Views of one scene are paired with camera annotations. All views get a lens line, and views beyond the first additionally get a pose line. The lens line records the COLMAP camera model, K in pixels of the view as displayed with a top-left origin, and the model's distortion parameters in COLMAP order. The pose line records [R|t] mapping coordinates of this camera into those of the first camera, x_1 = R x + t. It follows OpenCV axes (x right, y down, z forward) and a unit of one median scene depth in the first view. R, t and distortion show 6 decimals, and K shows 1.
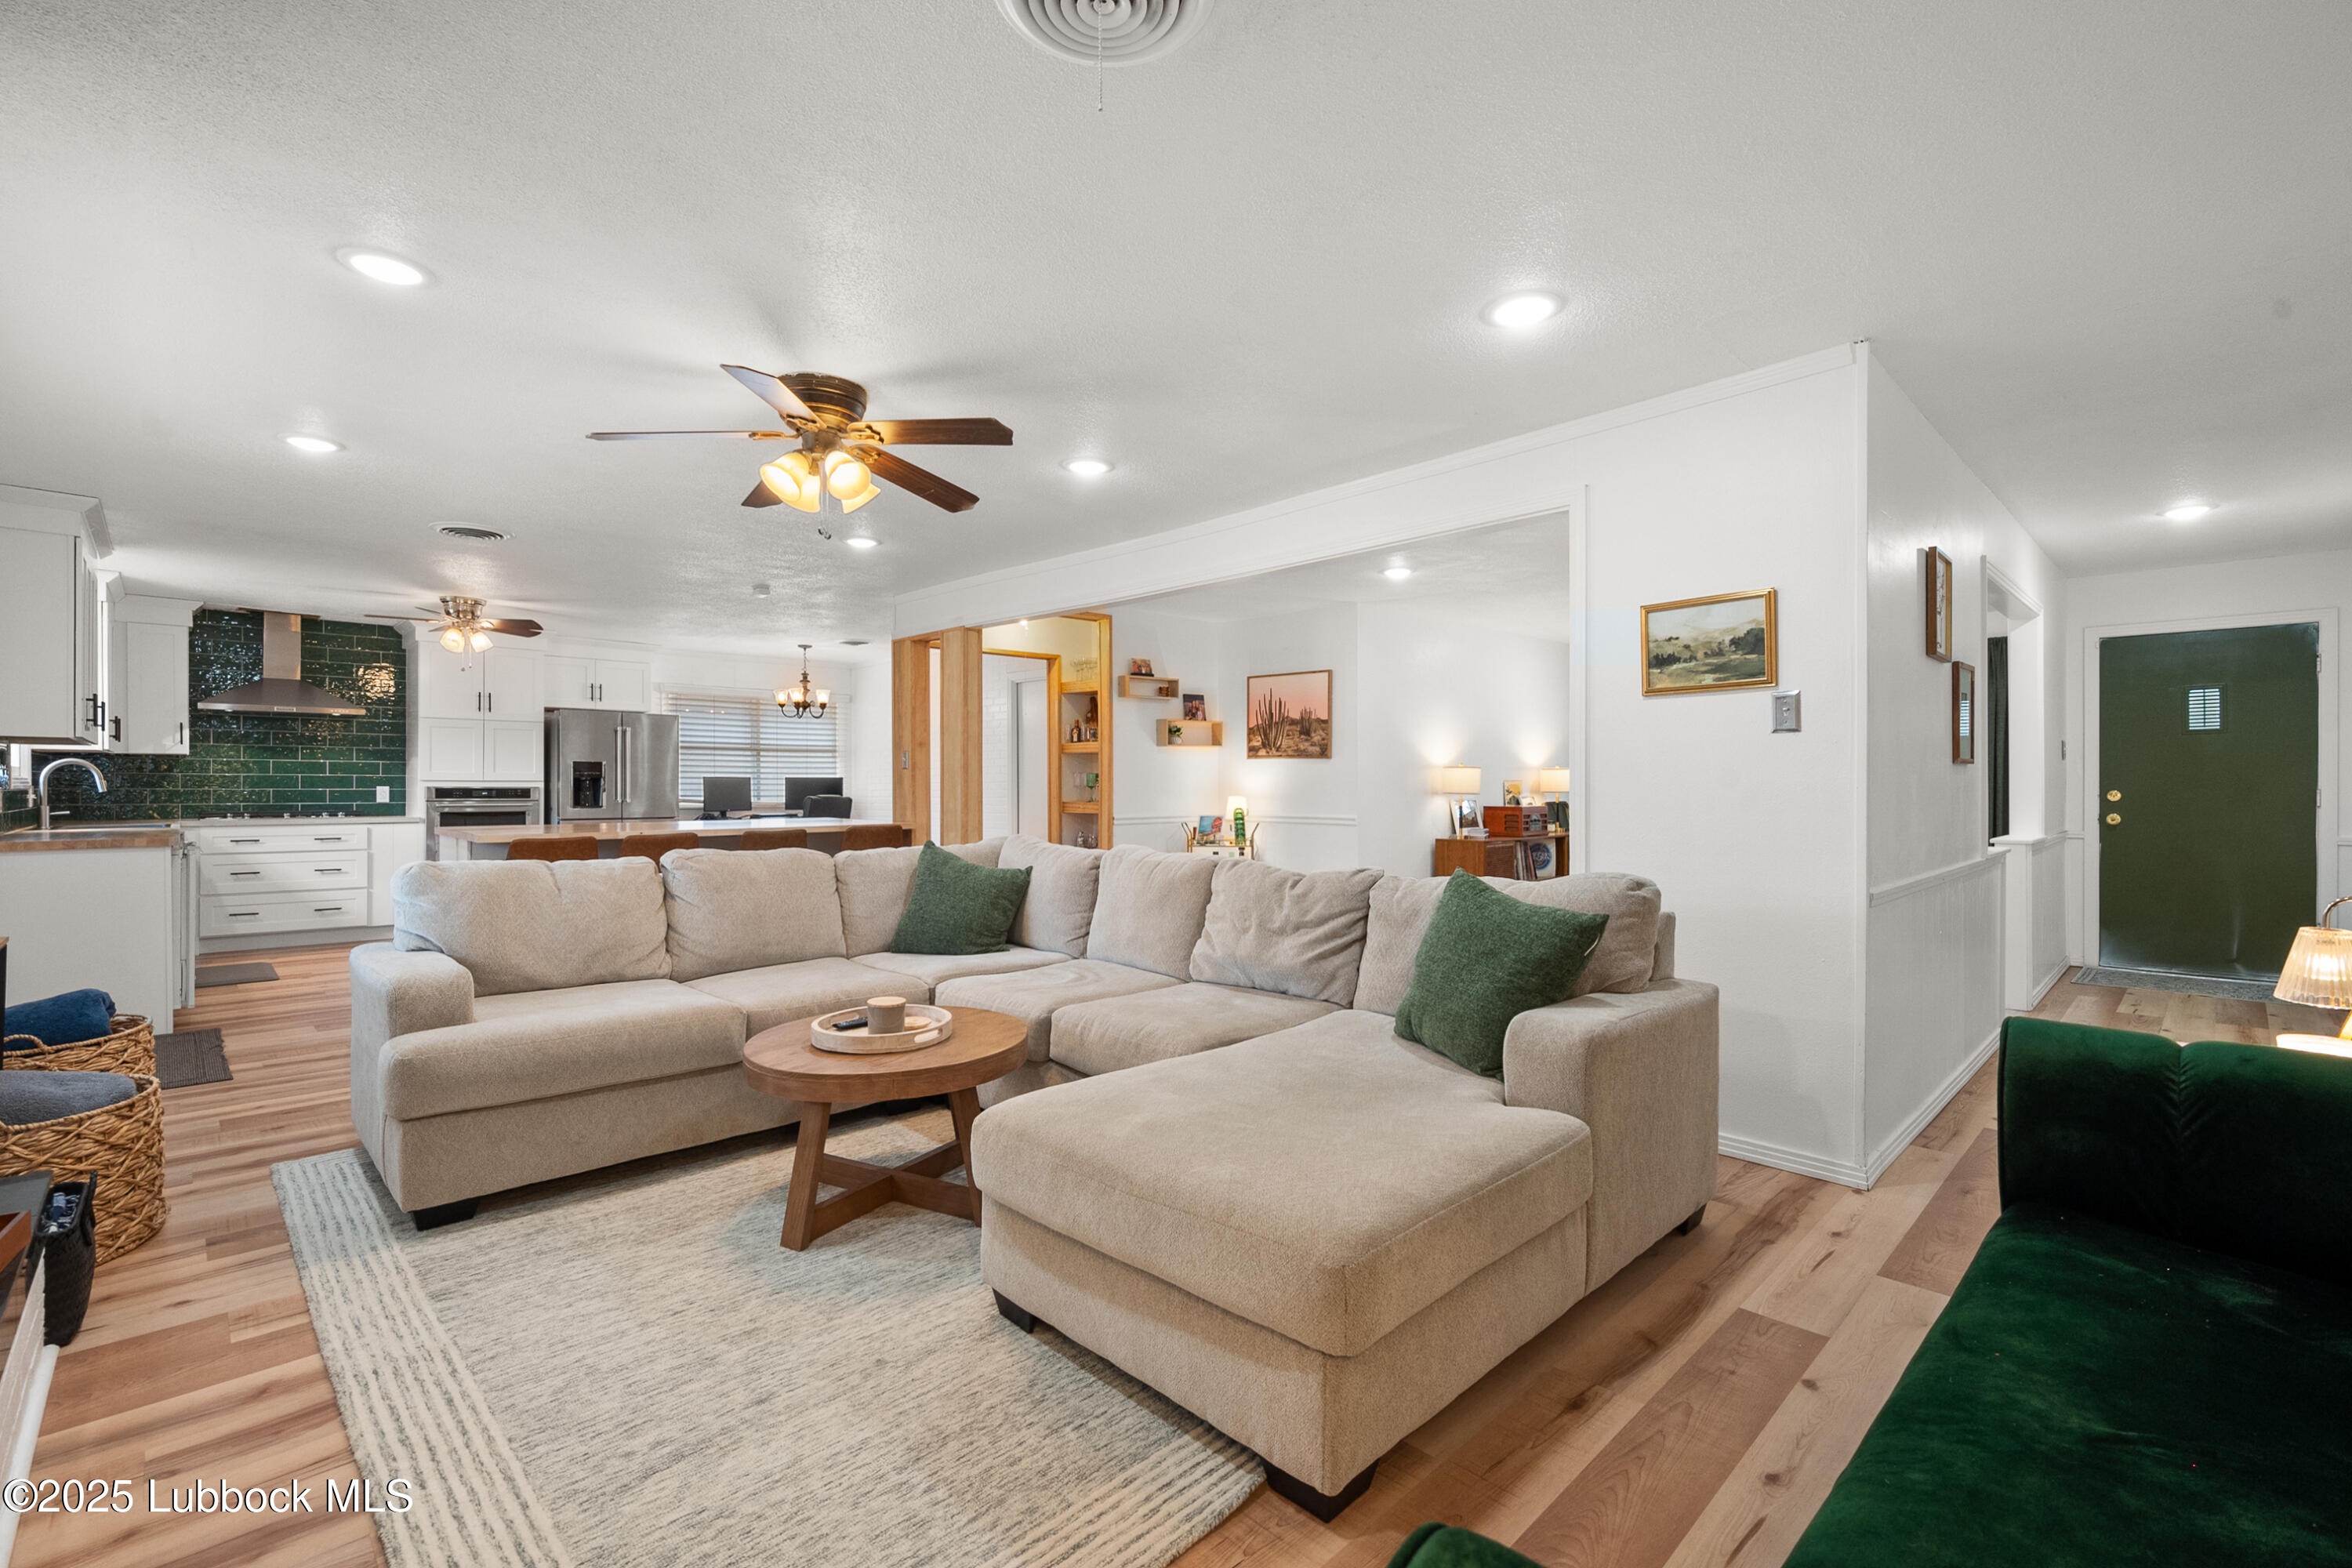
lens RADIAL K [[1023.9, 0, 1182.9], [0, 1023.9, 789.7], [0, 0, 1]] dist [-0.001115, -0.000216]
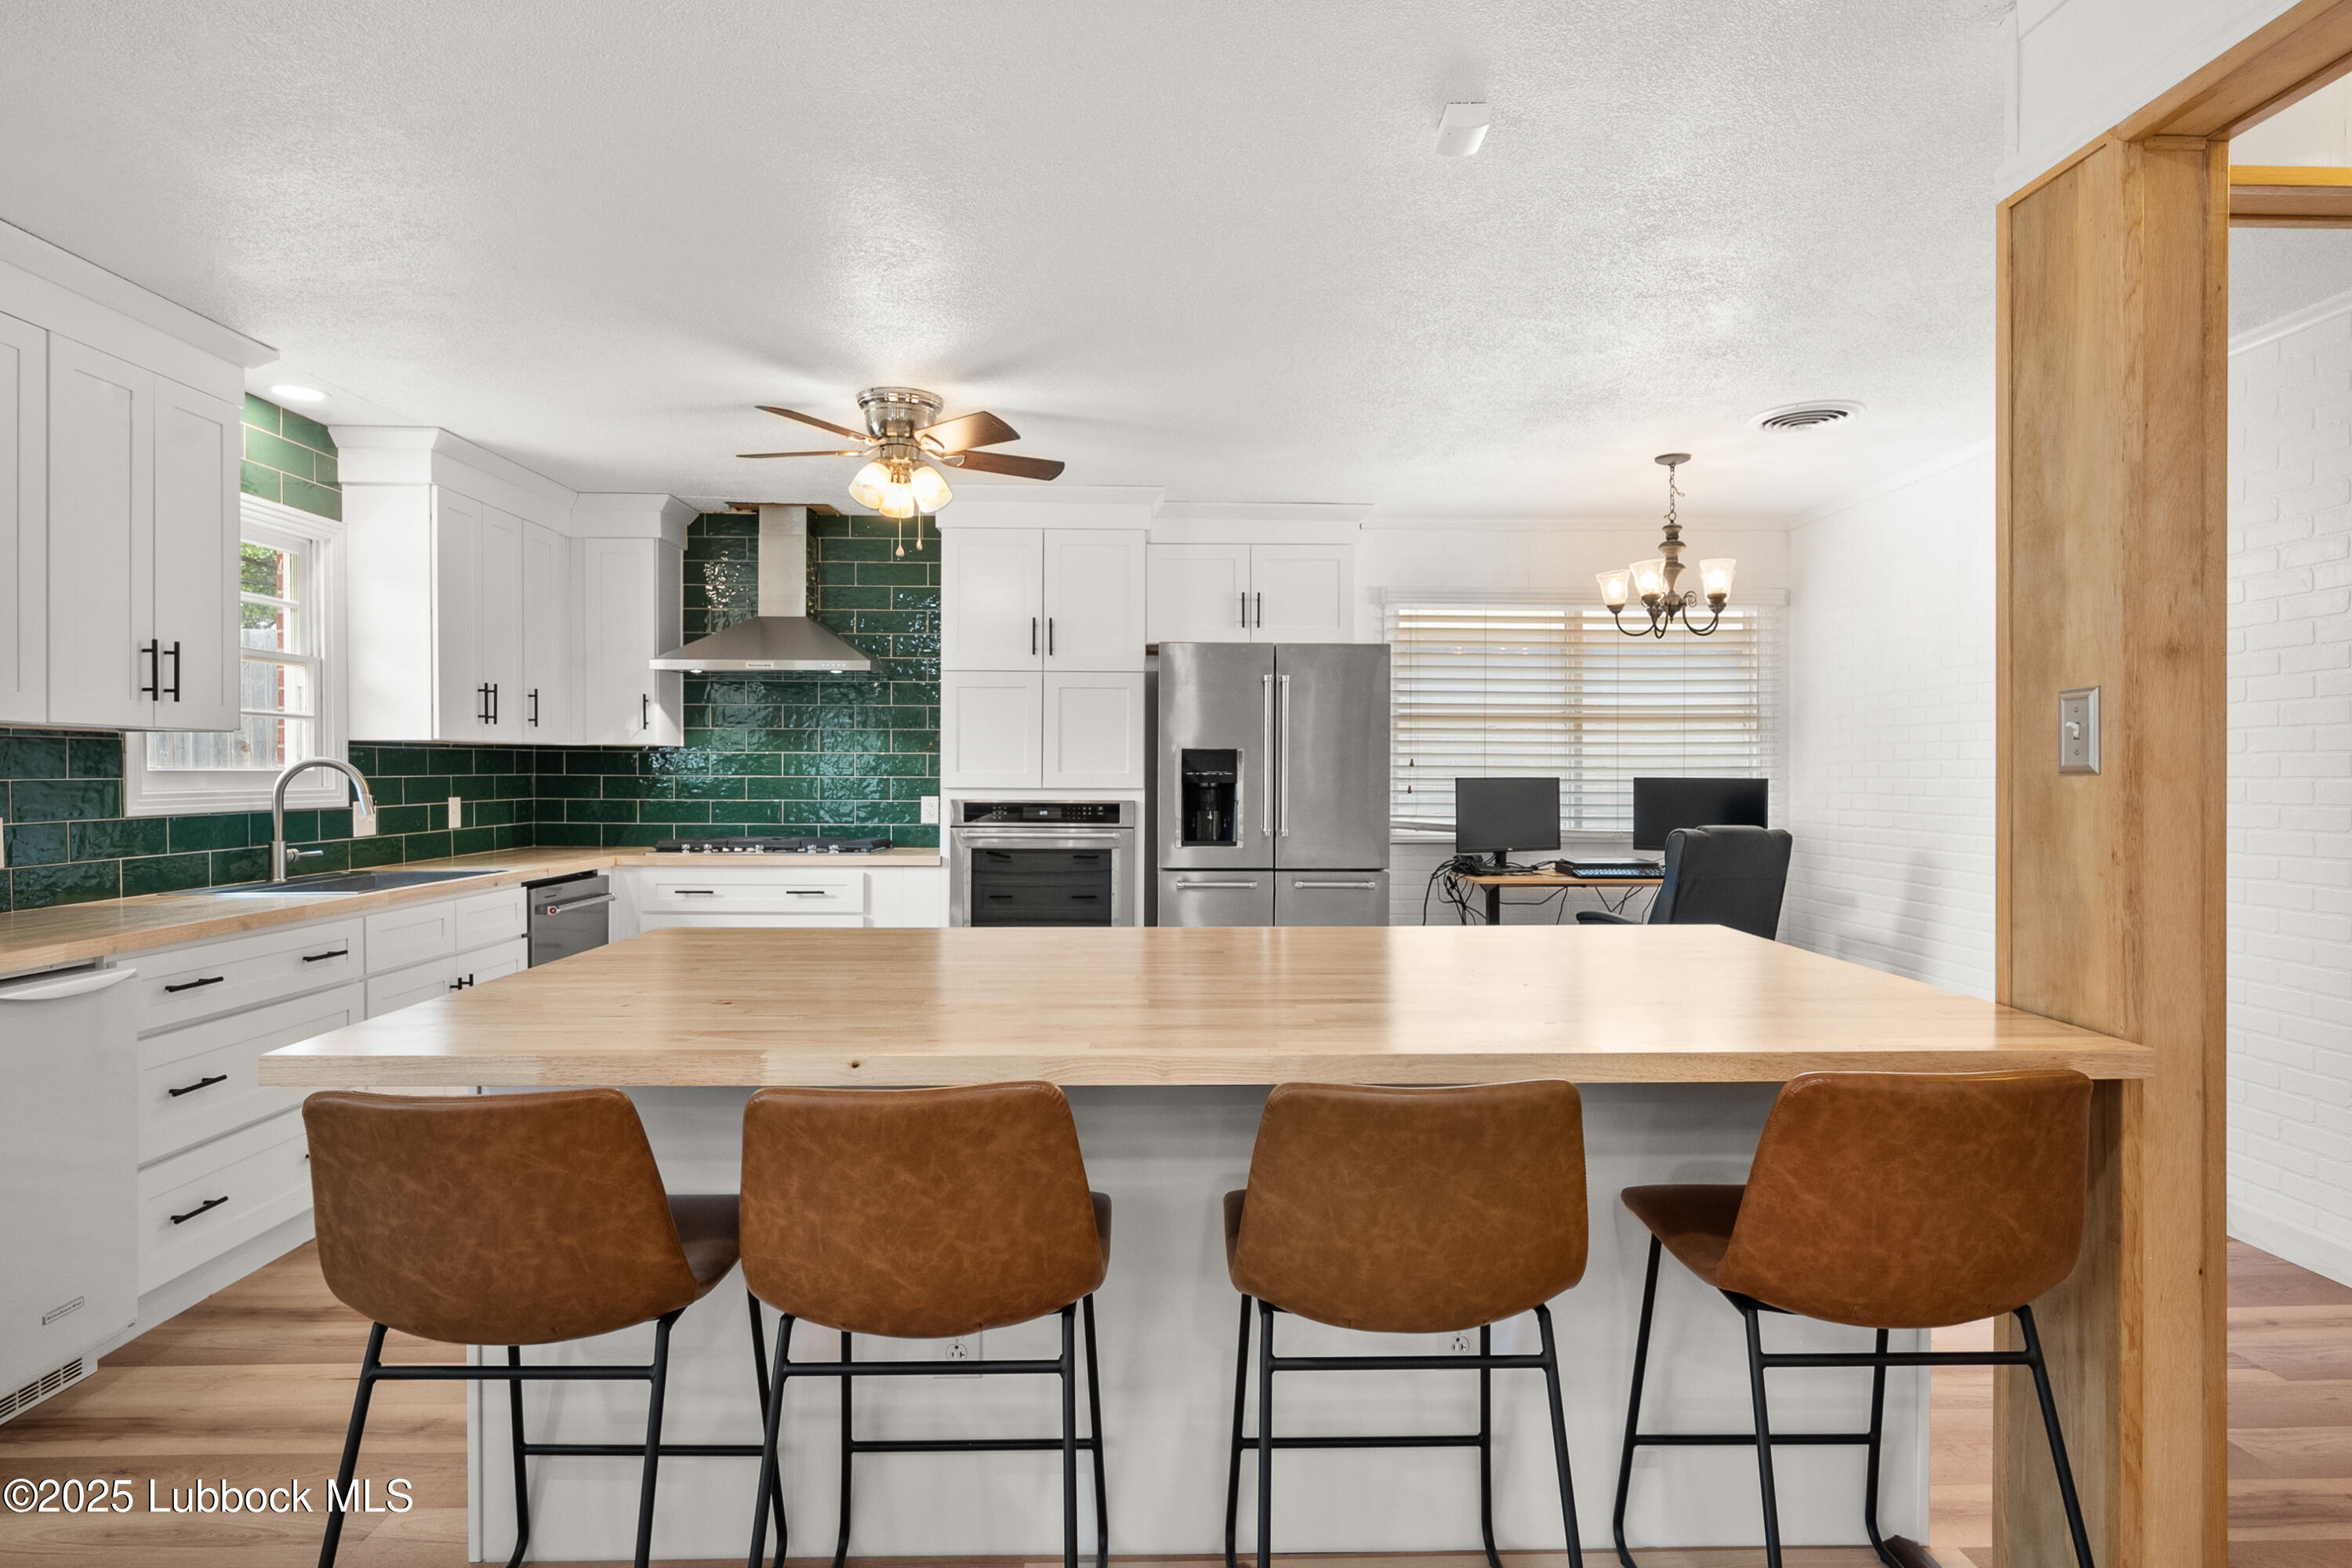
lens RADIAL K [[1265.1, 0, 1172.9], [0, 1265.1, 780.7], [0, 0, 1]] dist [0.007774, 0.000175]
pose [[0.727879, 0.006335, -0.685676, -0.188082], [-0.003163, 0.999978, 0.005881, -0.016027], [0.685698, -0.002112, 0.727883, 0.558211]]
